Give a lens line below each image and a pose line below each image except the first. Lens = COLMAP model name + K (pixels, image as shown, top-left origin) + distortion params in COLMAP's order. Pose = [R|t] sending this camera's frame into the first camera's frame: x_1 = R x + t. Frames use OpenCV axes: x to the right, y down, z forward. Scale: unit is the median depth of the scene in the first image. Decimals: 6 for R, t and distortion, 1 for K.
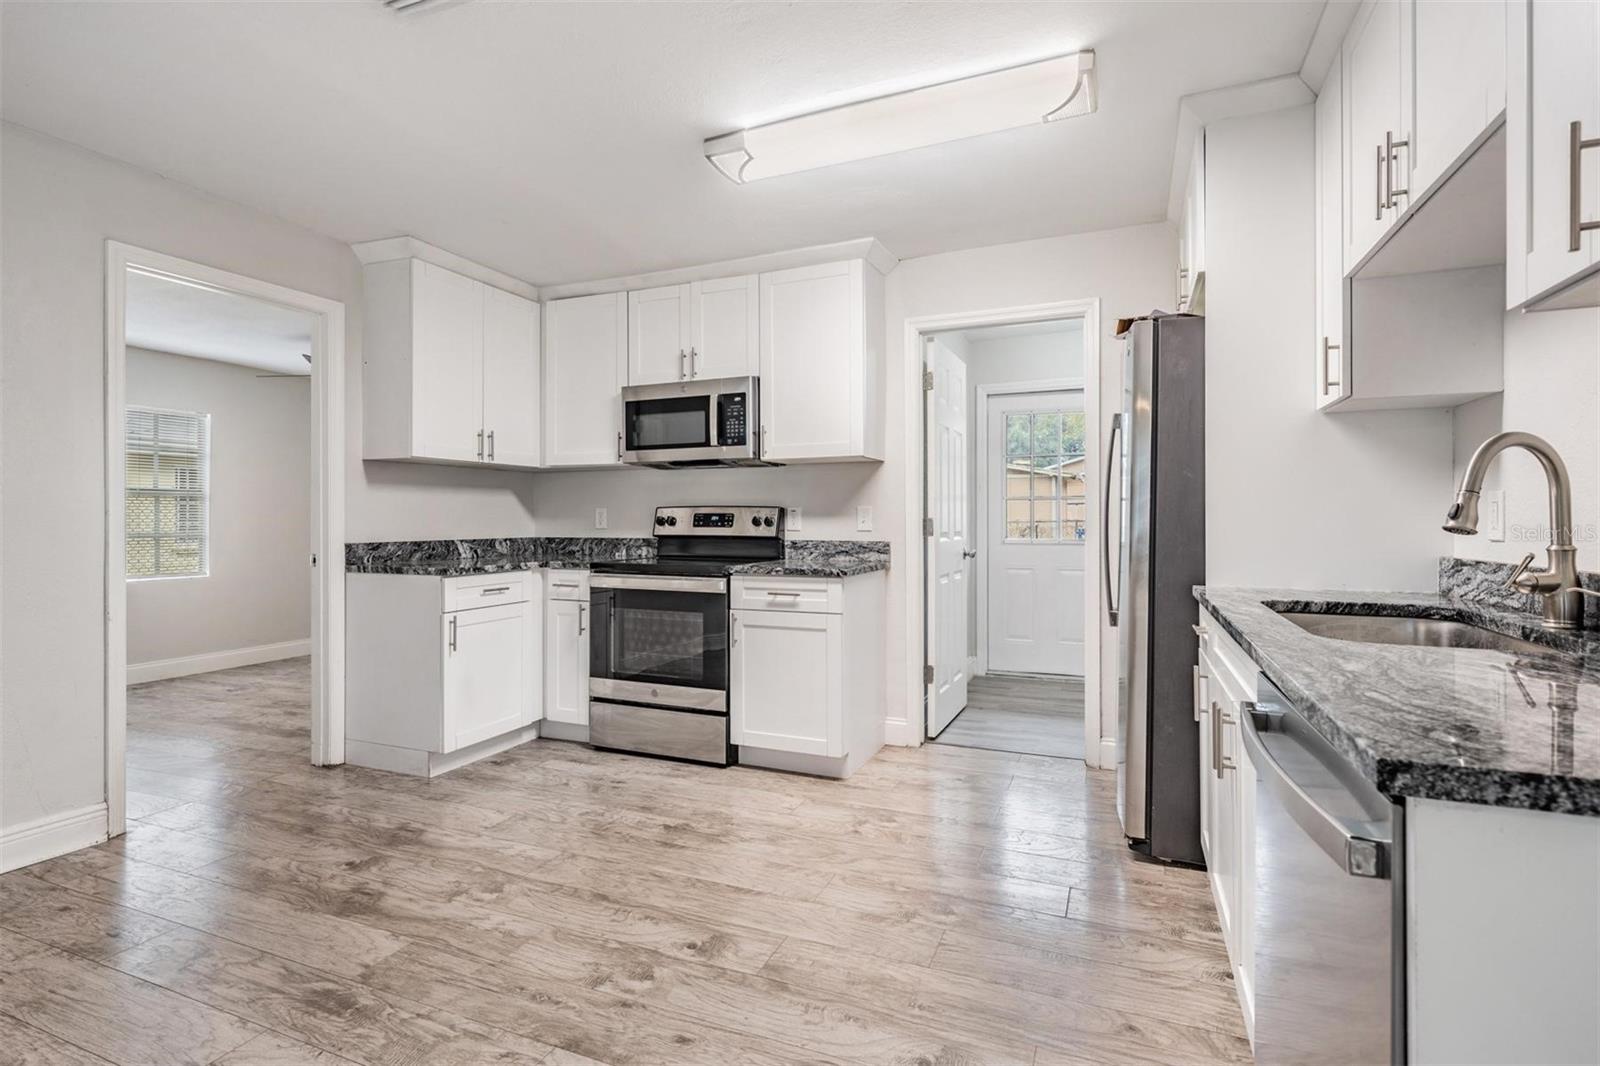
lens RADIAL K [[766.0, 0, 796.0], [0, 766.0, 516.5], [0, 0, 1]] dist [0.007948, -0.002492]
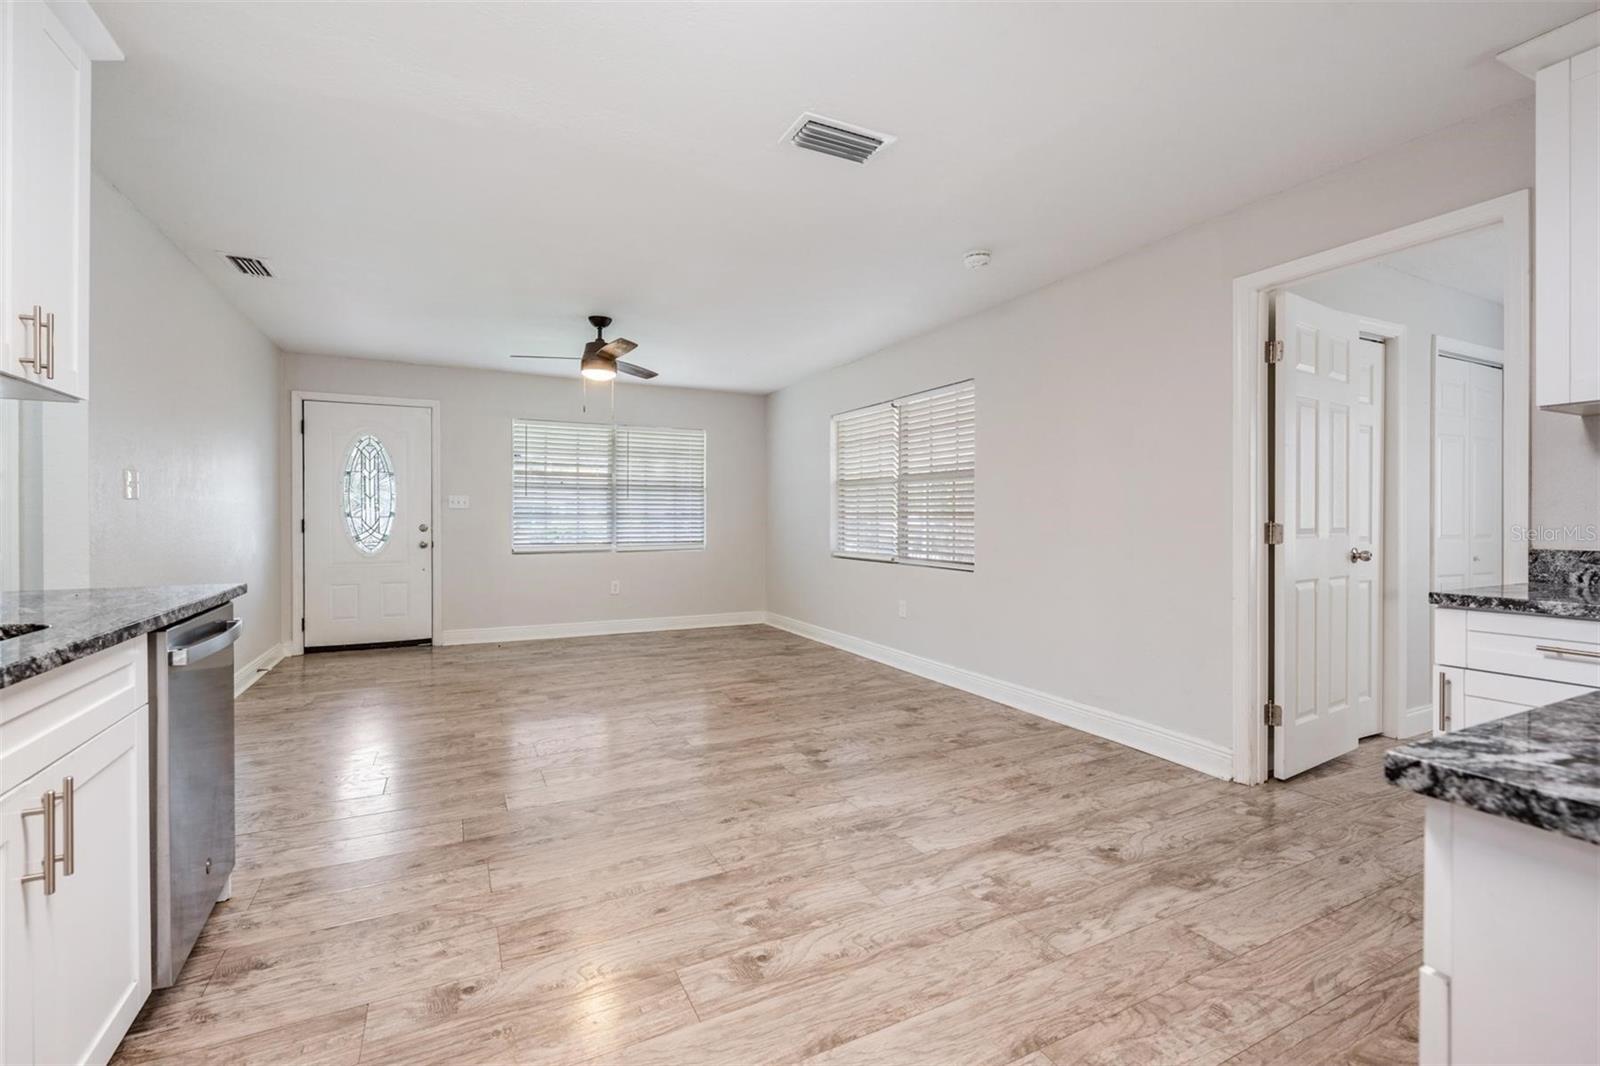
lens RADIAL K [[690.0, 0, 792.6], [0, 690.0, 523.1], [0, 0, 1]] dist [0.001143, 0.000356]
pose [[-0.650401, 0.006903, -0.759560, 0.292146], [0.004837, 0.999976, 0.004946, 0.006723], [0.759576, -0.000457, -0.650418, 0.944394]]
